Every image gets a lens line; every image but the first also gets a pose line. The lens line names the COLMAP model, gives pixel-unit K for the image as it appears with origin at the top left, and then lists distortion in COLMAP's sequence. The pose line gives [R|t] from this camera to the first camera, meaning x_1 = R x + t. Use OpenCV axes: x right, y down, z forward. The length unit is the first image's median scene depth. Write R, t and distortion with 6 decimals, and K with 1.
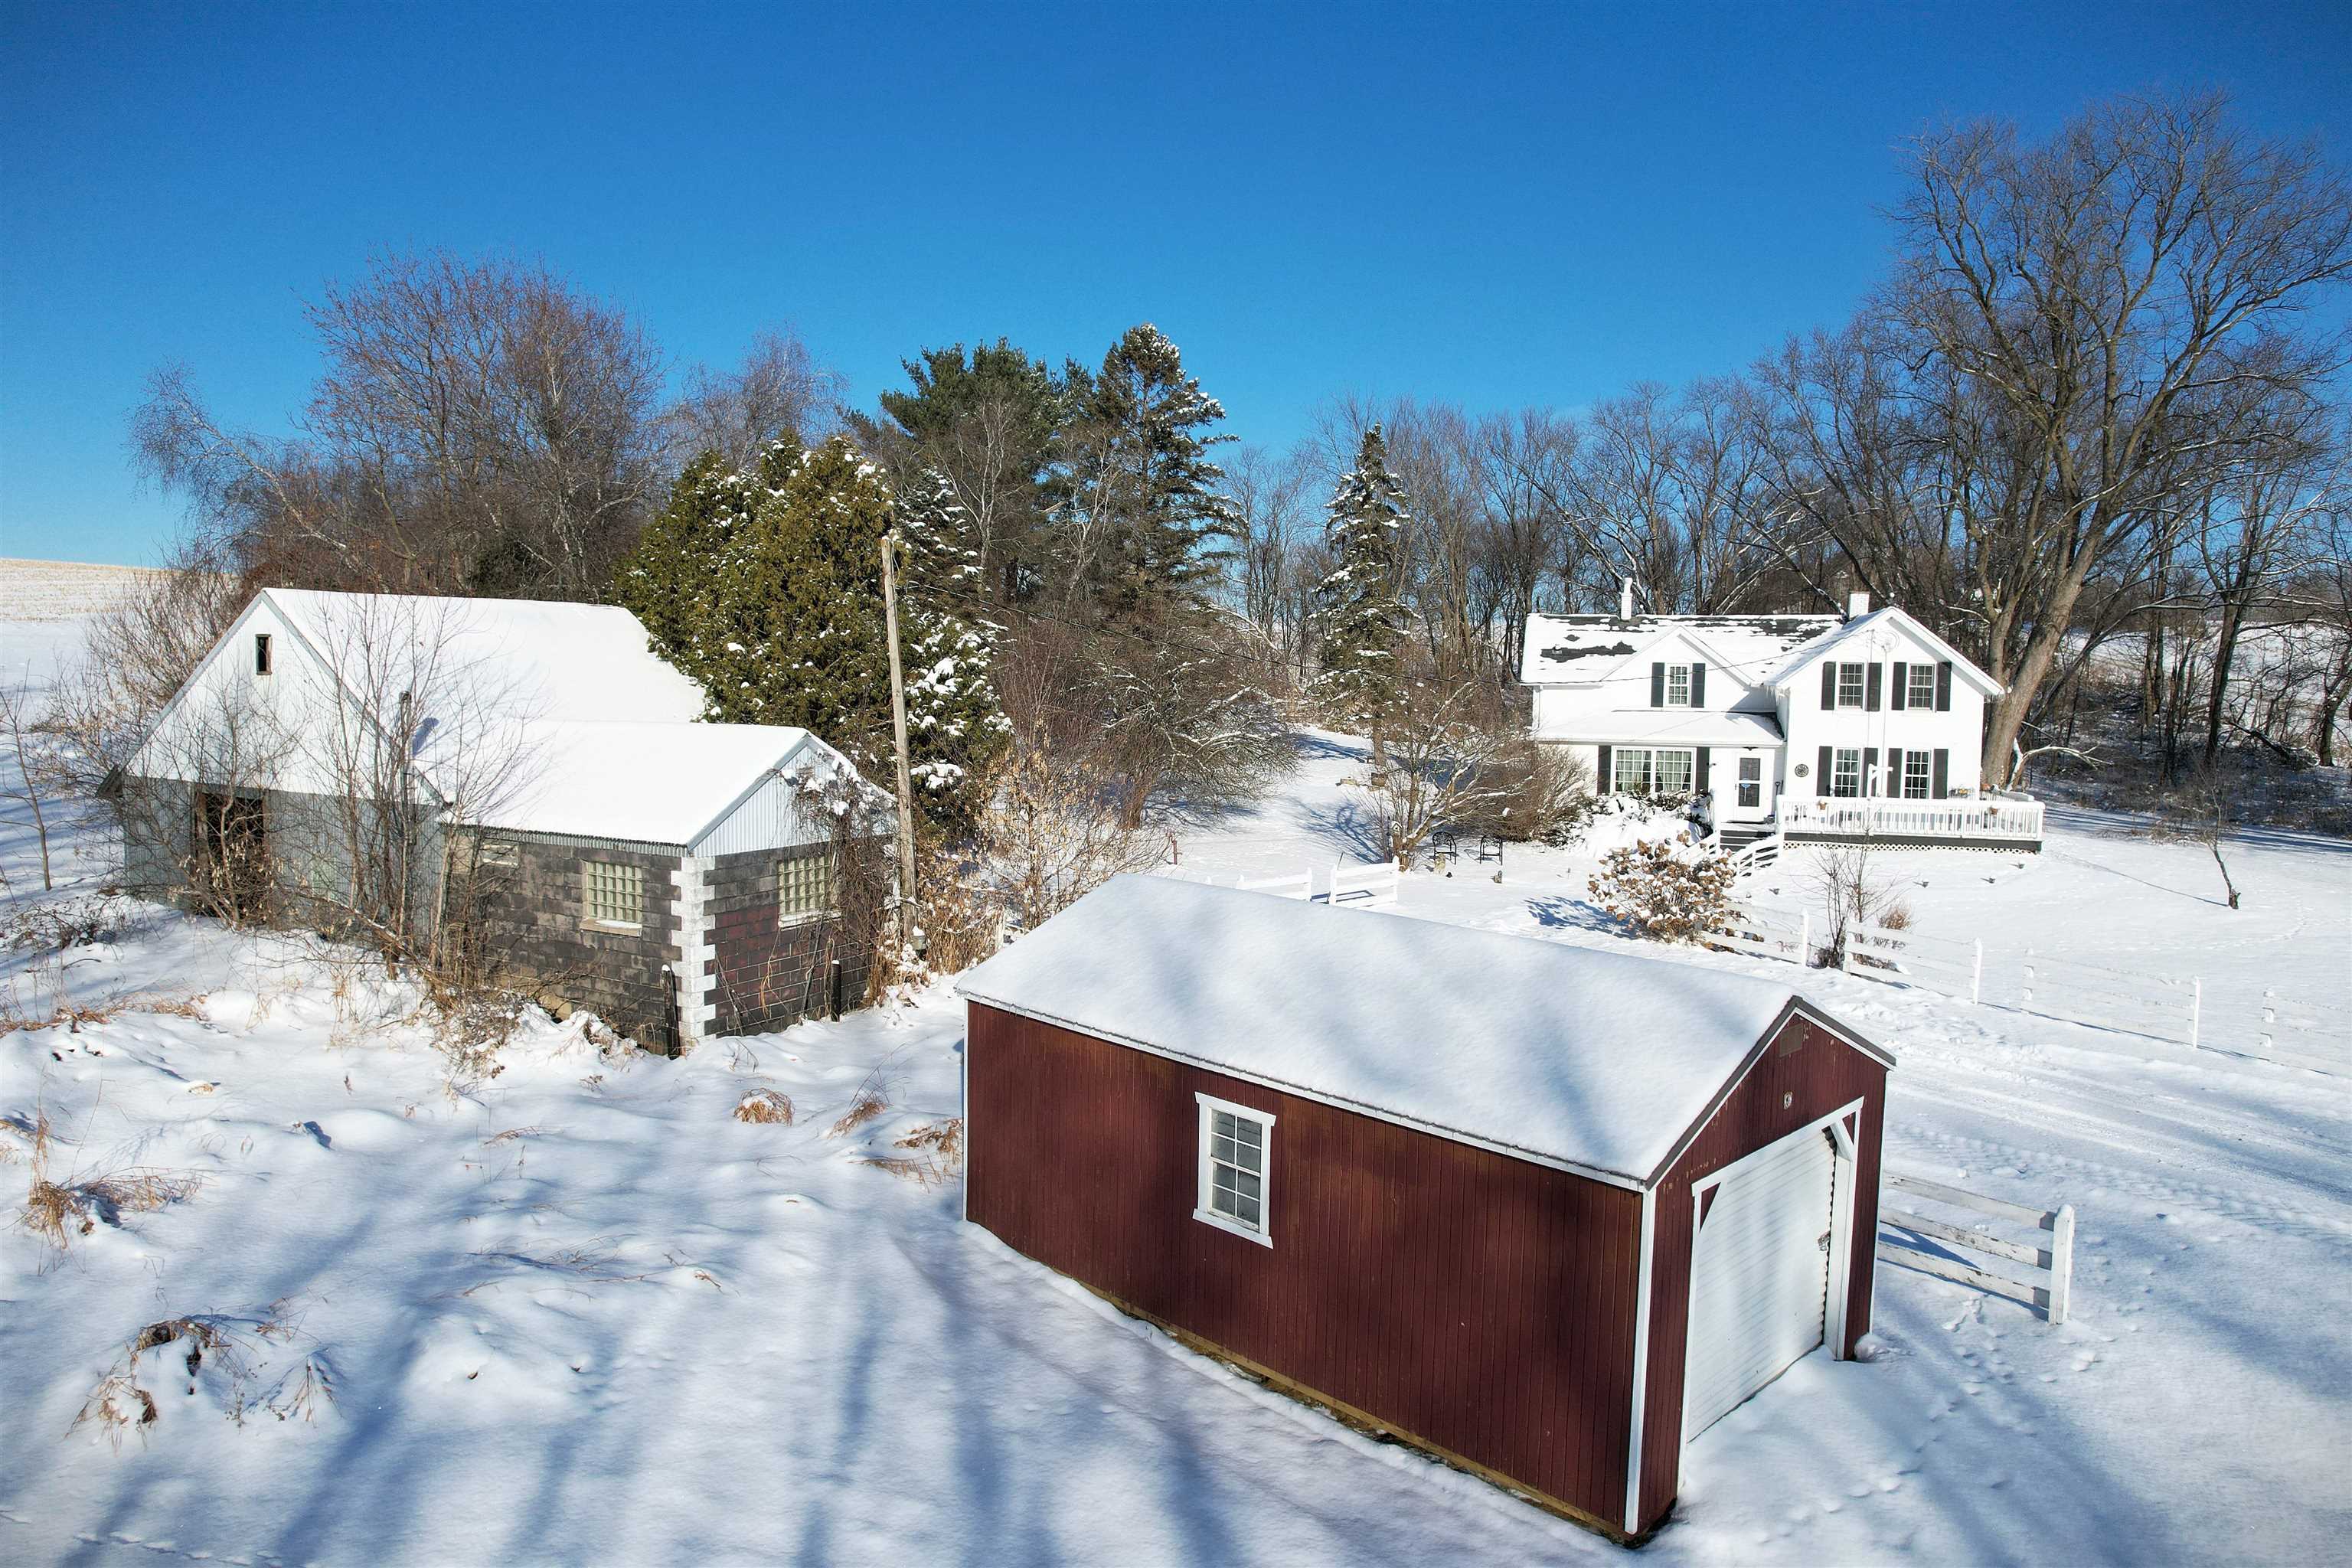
lens RADIAL K [[1497.8, 0, 1176.0], [0, 1497.8, 784.0], [0, 0, 1]] dist [-0.070210, 0.056839]
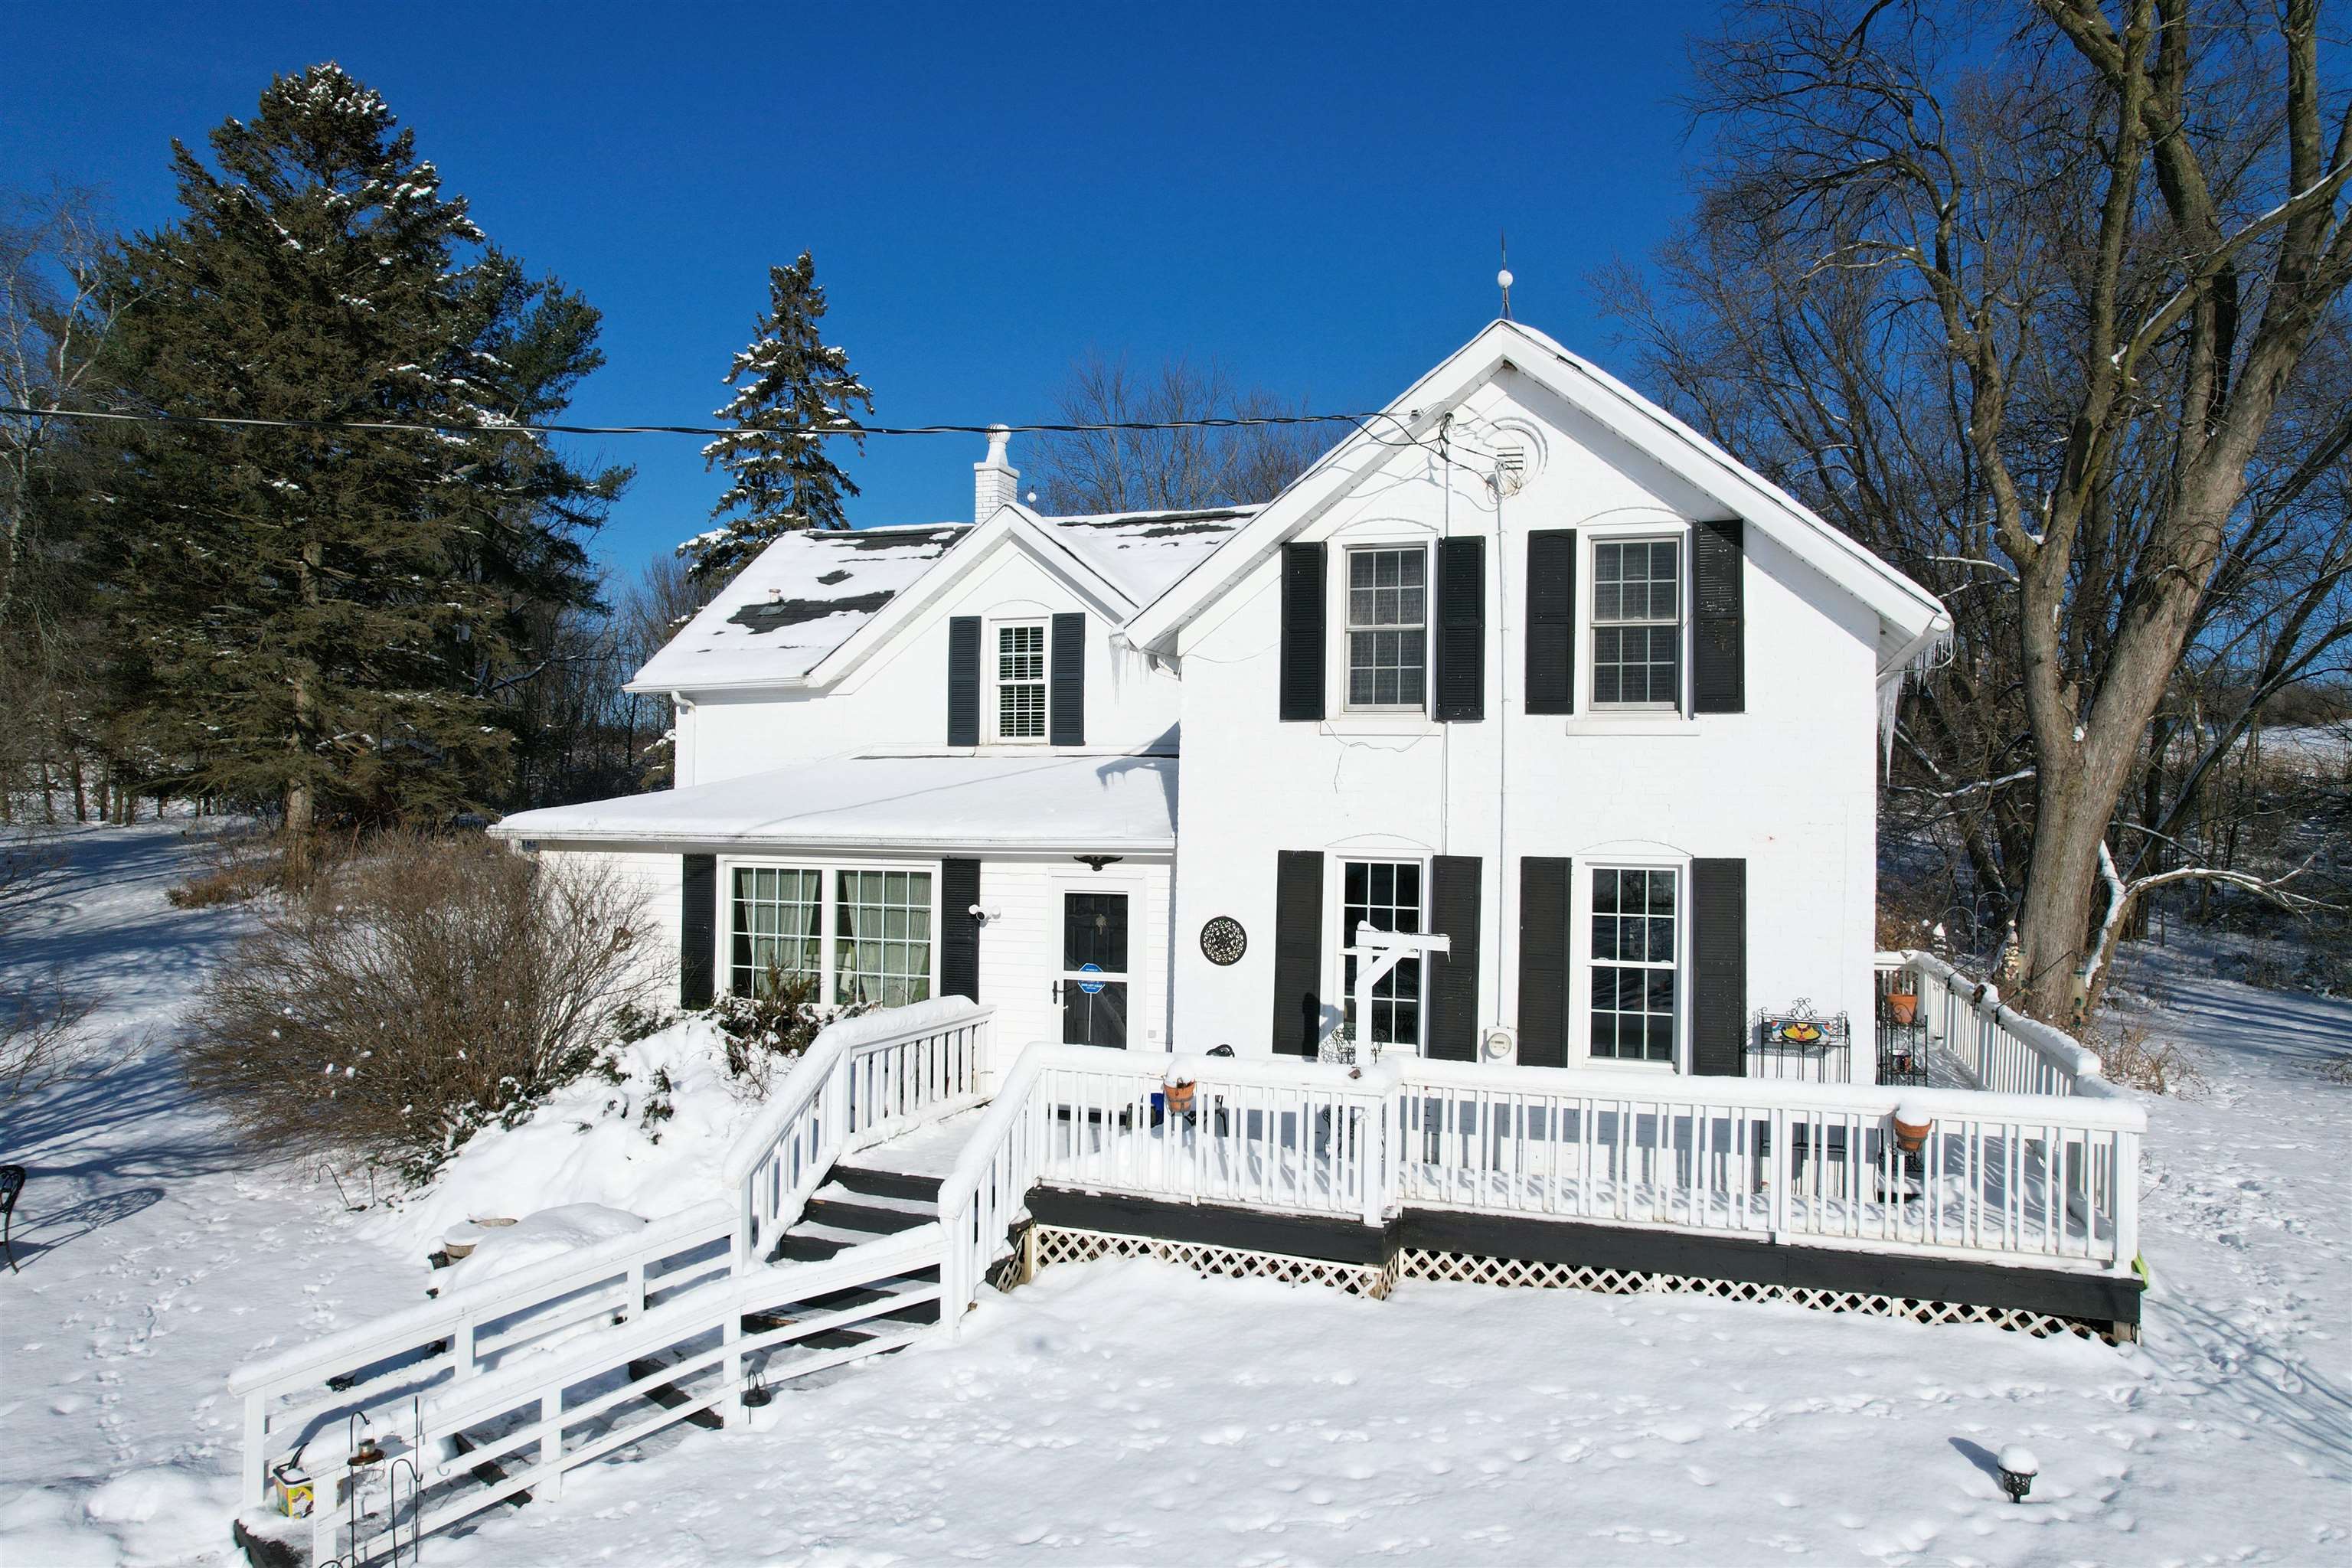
lens RADIAL K [[1497.8, 0, 1176.0], [0, 1497.8, 784.0], [0, 0, 1]] dist [-0.070210, 0.056839]
pose [[0.997162, -0.002181, -0.075255, 0.438830], [-0.004557, 0.996000, -0.089240, -0.013583], [0.075149, 0.089330, 0.993163, 0.728040]]
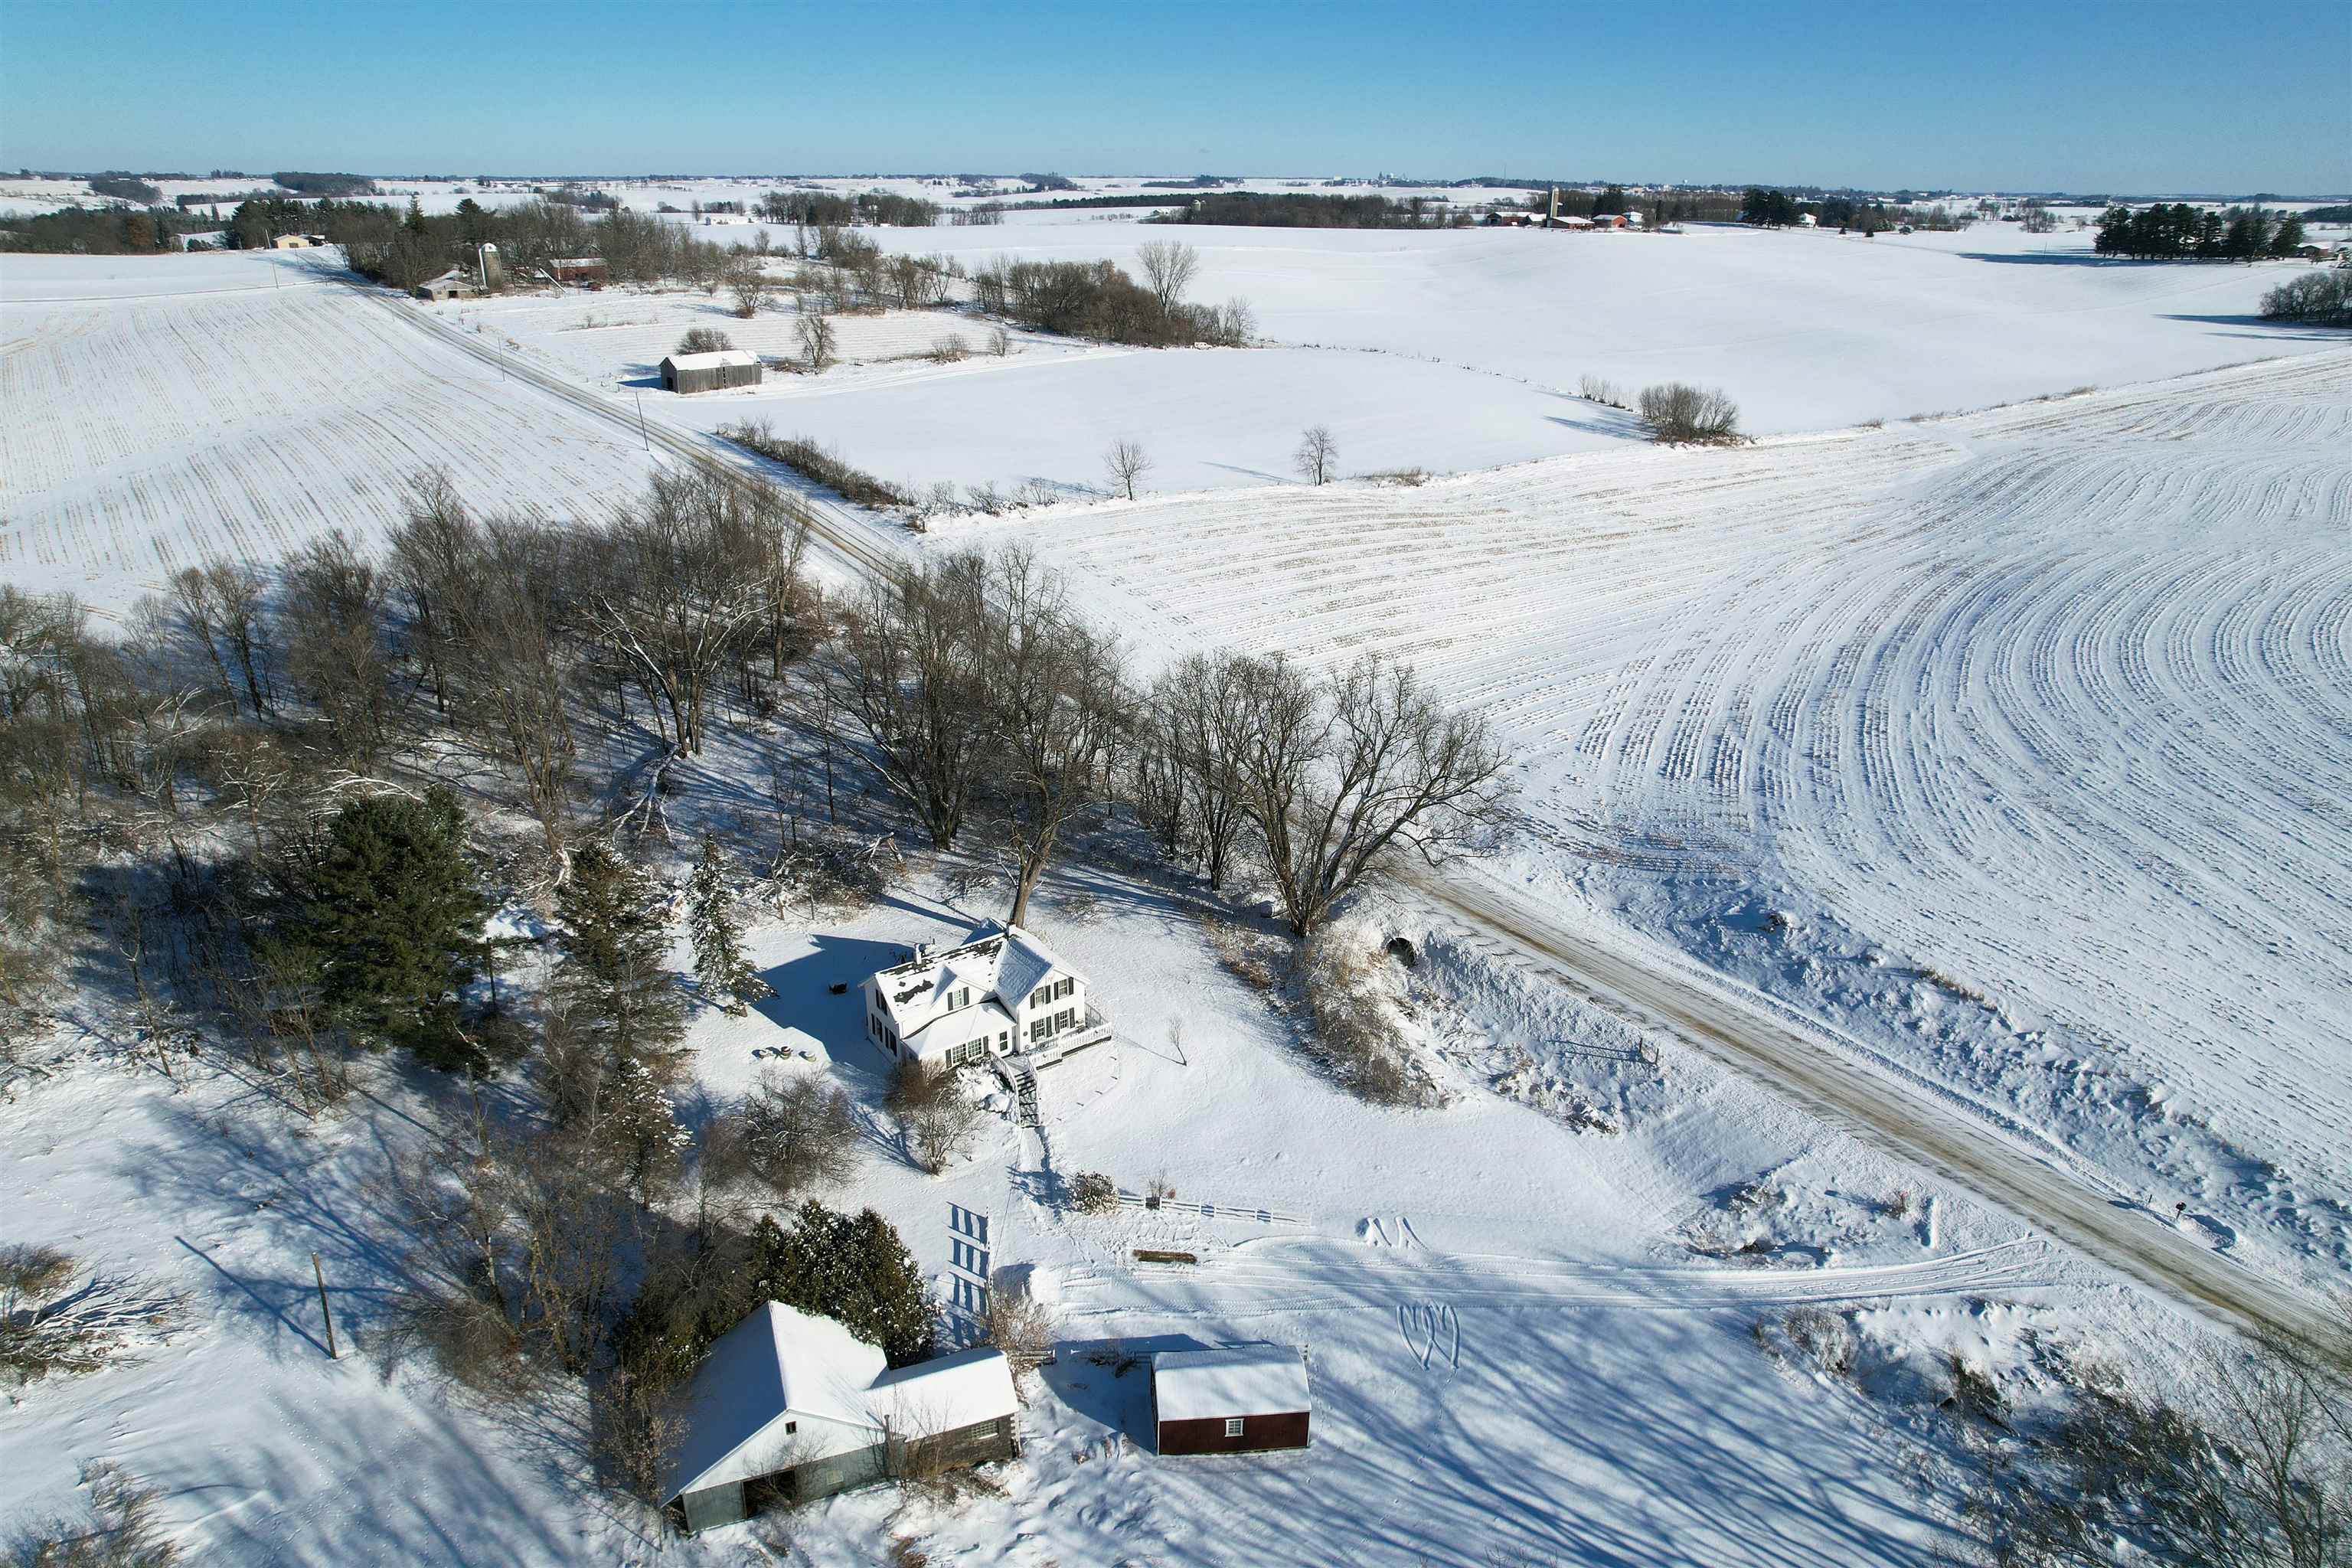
lens RADIAL K [[1497.8, 0, 1176.0], [0, 1497.8, 784.0], [0, 0, 1]] dist [-0.070210, 0.056839]
pose [[0.625553, -0.308223, 0.716716, -1.012936], [0.059087, 0.934731, 0.350409, -1.206462], [-0.777941, -0.176850, 0.602935, -0.547882]]
